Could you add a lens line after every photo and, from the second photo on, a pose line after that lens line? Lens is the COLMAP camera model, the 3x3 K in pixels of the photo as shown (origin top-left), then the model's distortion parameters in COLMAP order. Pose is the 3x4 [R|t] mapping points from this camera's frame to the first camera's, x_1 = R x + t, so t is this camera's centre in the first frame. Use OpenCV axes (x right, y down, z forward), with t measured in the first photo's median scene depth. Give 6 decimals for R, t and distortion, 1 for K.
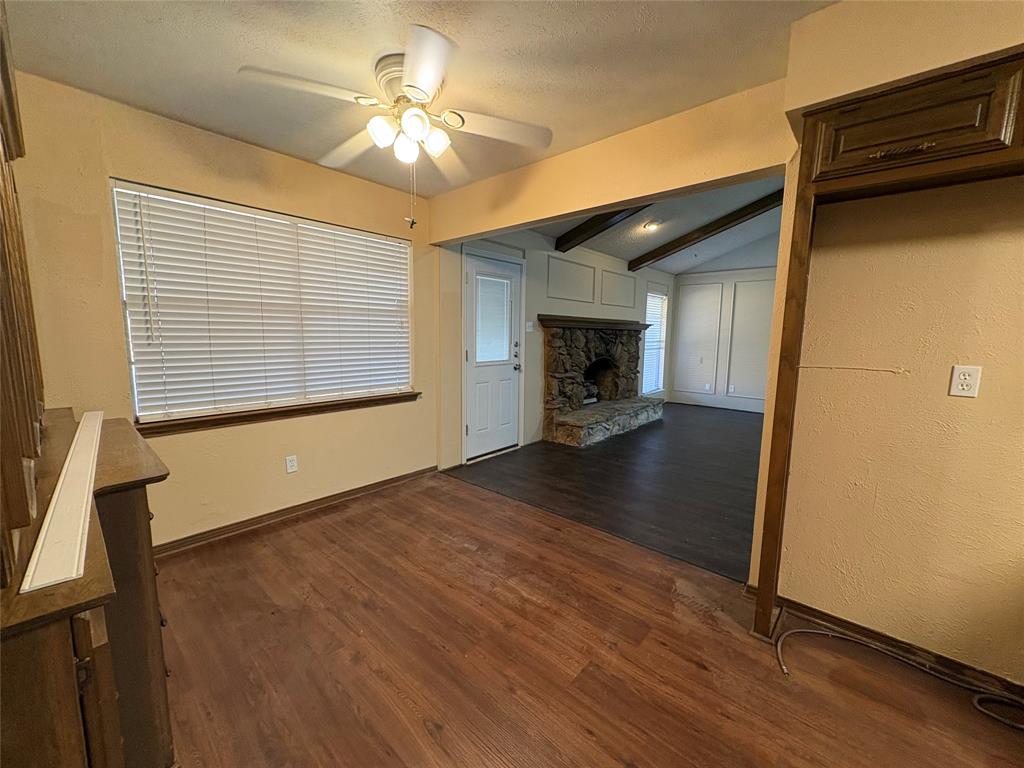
lens RADIAL K [[411.1, 0, 512.0], [0, 411.1, 384.0], [0, 0, 1]] dist [0.001992, 0.000167]
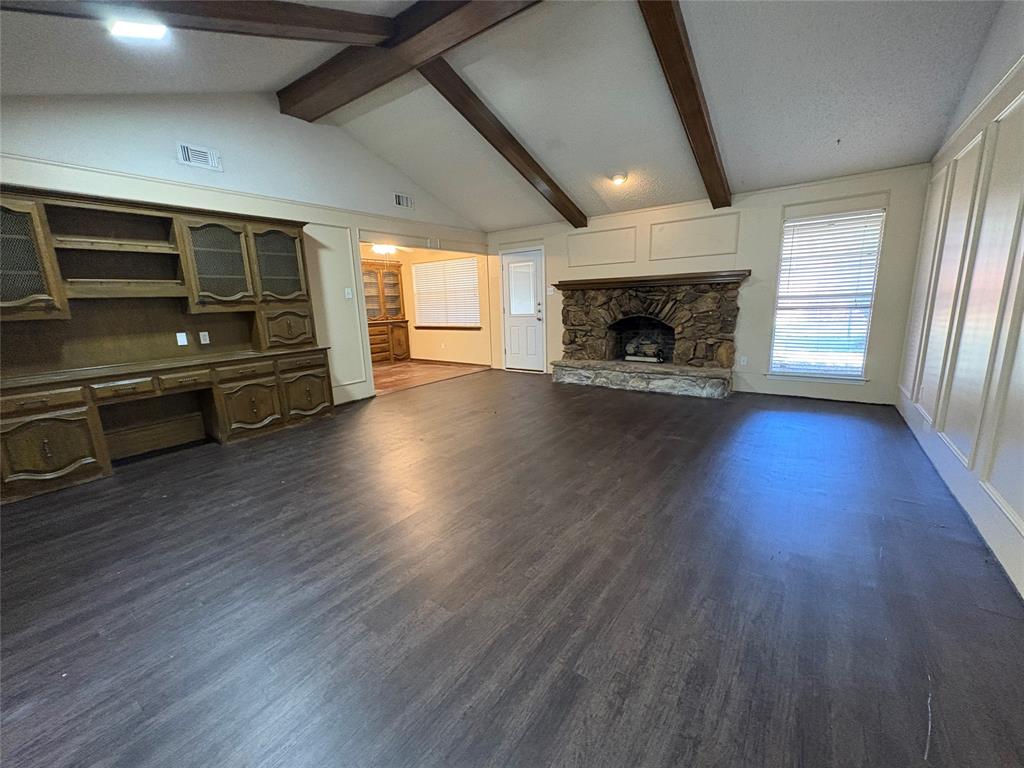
lens RADIAL K [[411.1, 0, 512.0], [0, 411.1, 384.0], [0, 0, 1]] dist [0.001992, 0.000167]
pose [[0.106028, 0.182028, -0.977560, 1.526017], [-0.092245, 0.980663, 0.172601, -0.057633], [0.990075, 0.071875, 0.120769, 0.729096]]
